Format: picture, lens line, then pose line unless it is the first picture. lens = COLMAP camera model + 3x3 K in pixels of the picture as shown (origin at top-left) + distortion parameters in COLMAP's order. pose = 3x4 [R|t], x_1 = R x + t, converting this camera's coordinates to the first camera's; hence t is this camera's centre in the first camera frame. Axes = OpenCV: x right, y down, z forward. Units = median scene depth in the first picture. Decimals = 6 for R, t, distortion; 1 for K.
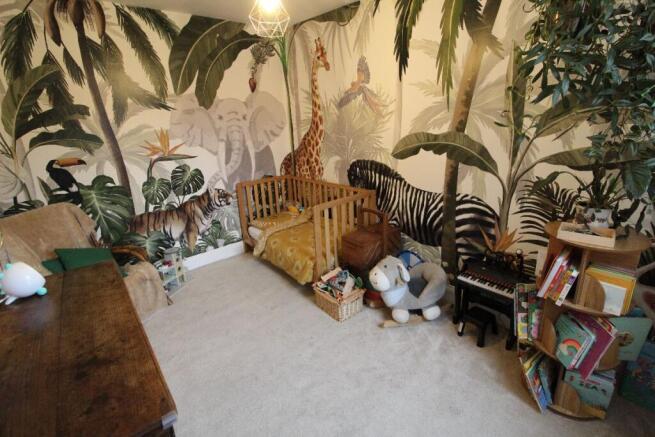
lens RADIAL K [[312.9, 0, 328.6], [0, 312.9, 216.5], [0, 0, 1]] dist [-0.031650, -0.000512]
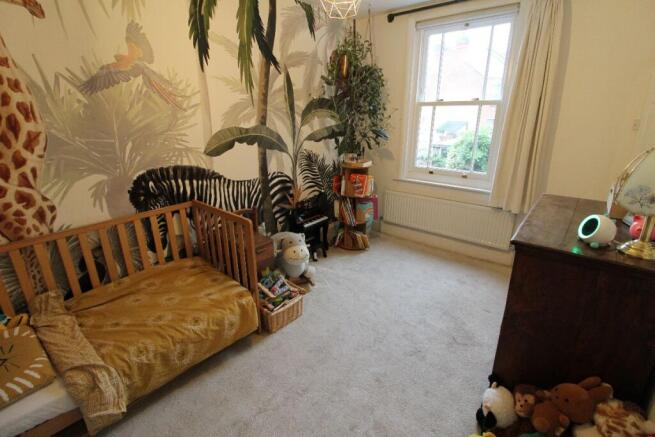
lens RADIAL K [[312.9, 0, 329.0], [0, 312.9, 218.4], [0, 0, 1]] dist [-0.031650, -0.000512]
pose [[-0.197390, -0.274506, 0.941108, -0.818355], [0.296990, 0.898137, 0.324263, -0.231807], [-0.934256, 0.343506, -0.095758, 0.887308]]
